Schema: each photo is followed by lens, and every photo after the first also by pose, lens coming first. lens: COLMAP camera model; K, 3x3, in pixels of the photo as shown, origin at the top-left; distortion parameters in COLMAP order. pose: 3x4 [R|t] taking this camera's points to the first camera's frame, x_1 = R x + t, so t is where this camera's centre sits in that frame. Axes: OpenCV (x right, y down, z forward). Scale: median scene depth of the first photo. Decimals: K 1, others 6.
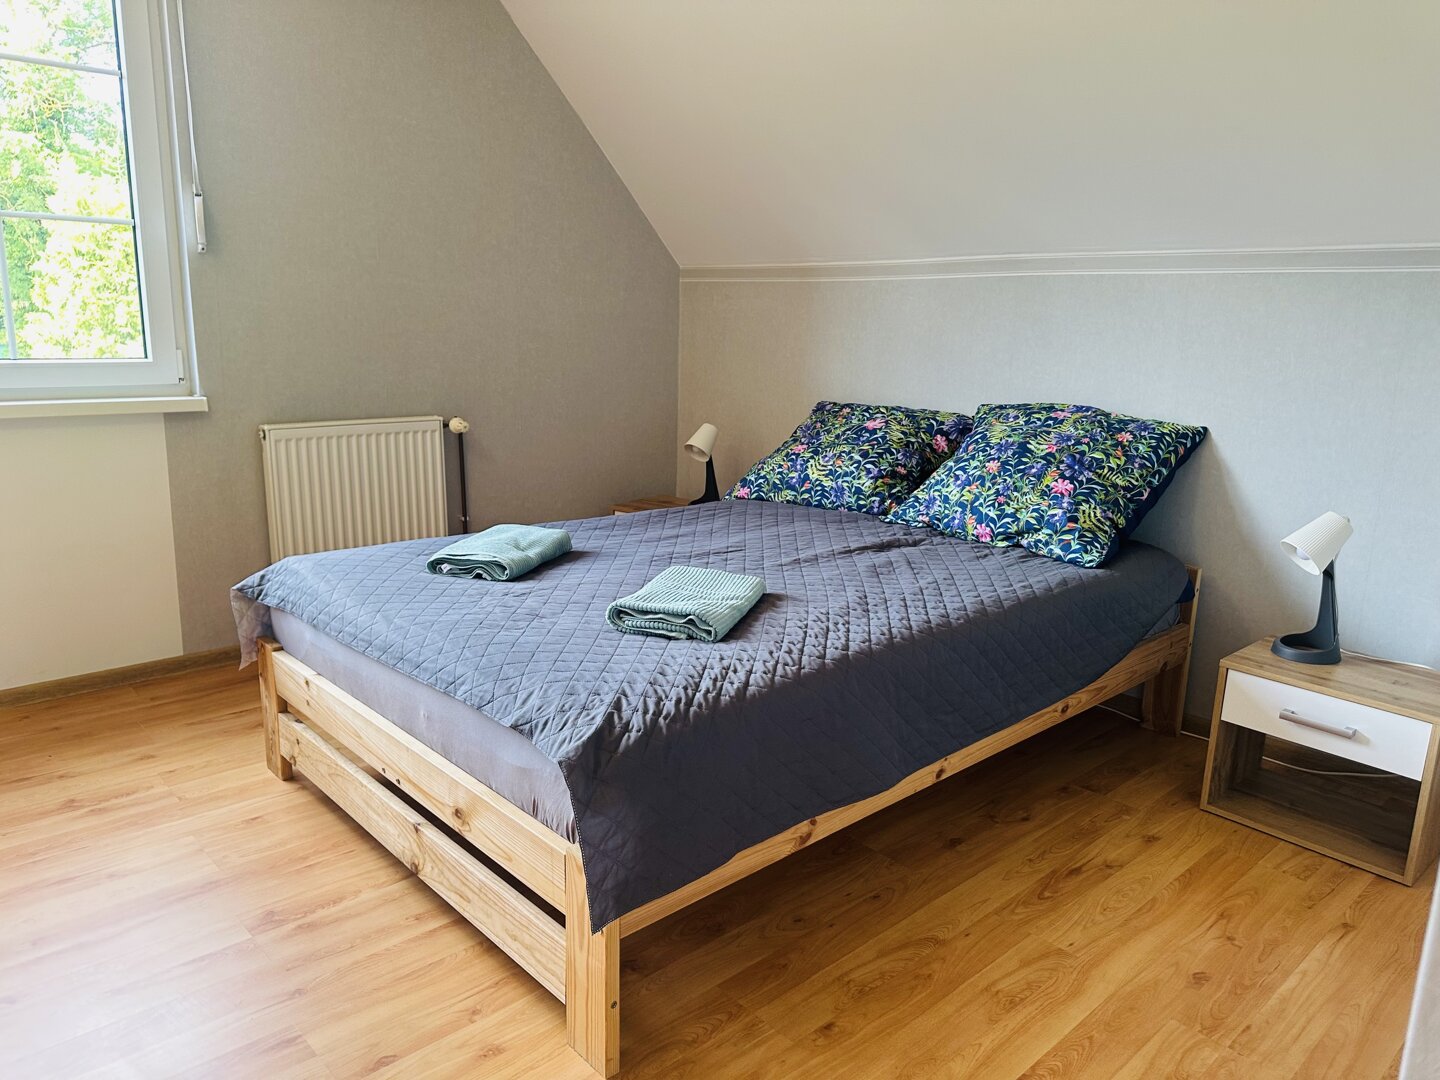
lens RADIAL K [[1015.2, 0, 735.5], [0, 1015.2, 545.2], [0, 0, 1]] dist [0.027111, -0.040292]
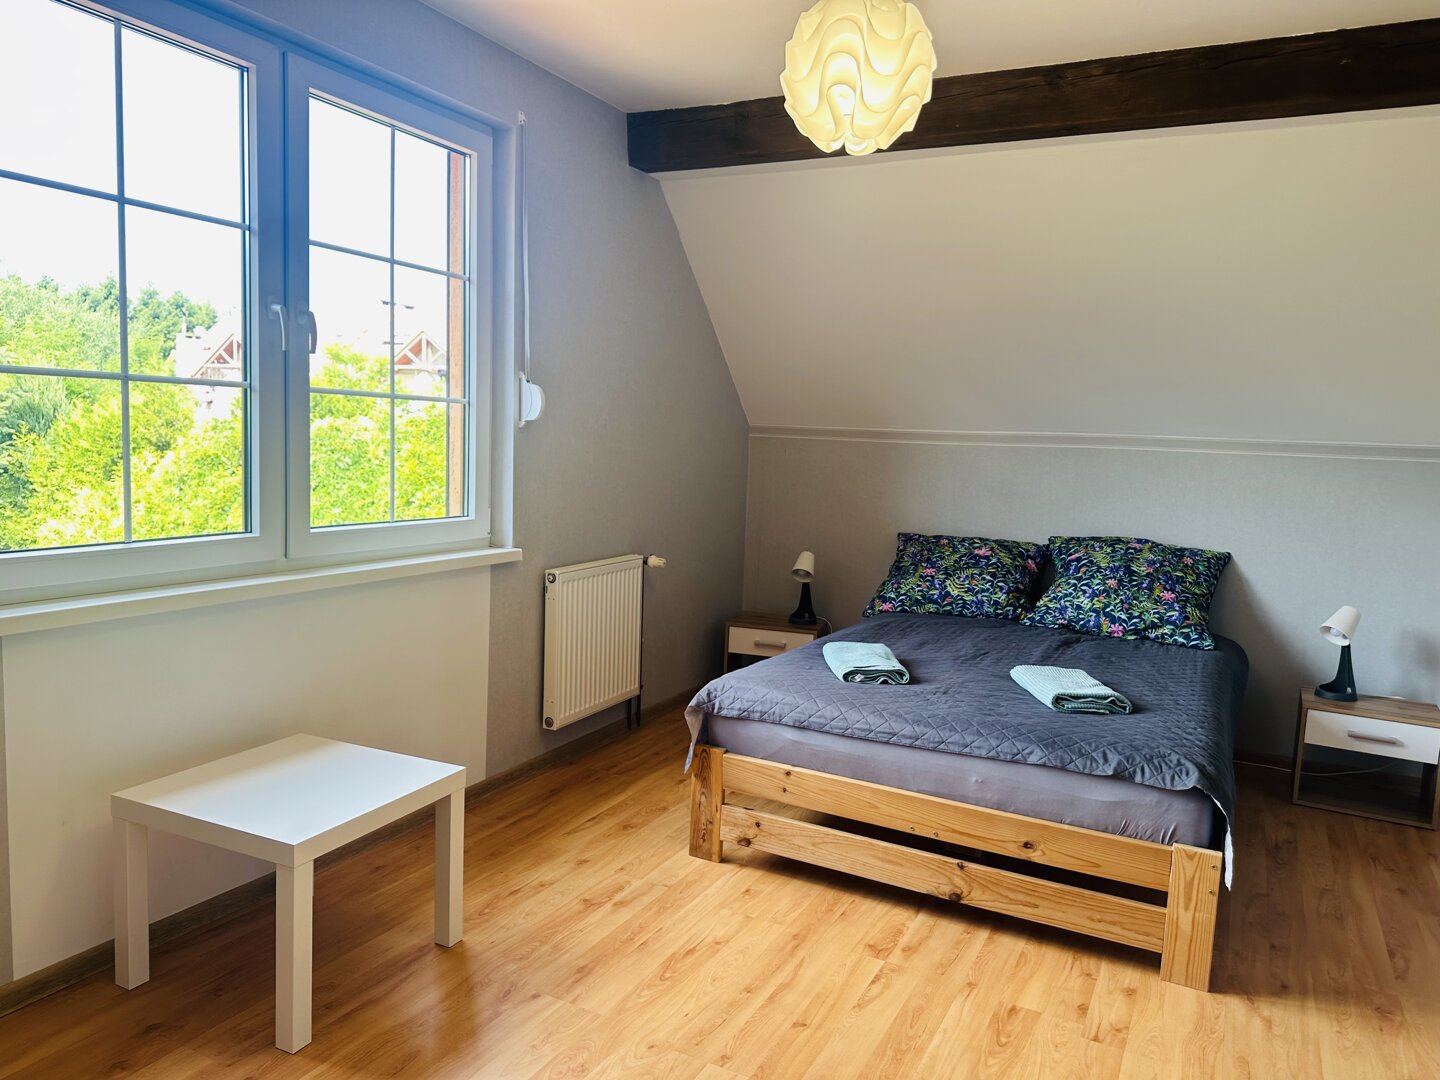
lens RADIAL K [[1015.2, 0, 735.5], [0, 1015.2, 545.2], [0, 0, 1]] dist [0.027111, -0.040292]
pose [[0.937494, -0.022129, 0.347297, -0.749893], [0.054719, 0.994936, -0.084313, -0.039400], [-0.343673, 0.098047, 0.933957, -0.160685]]
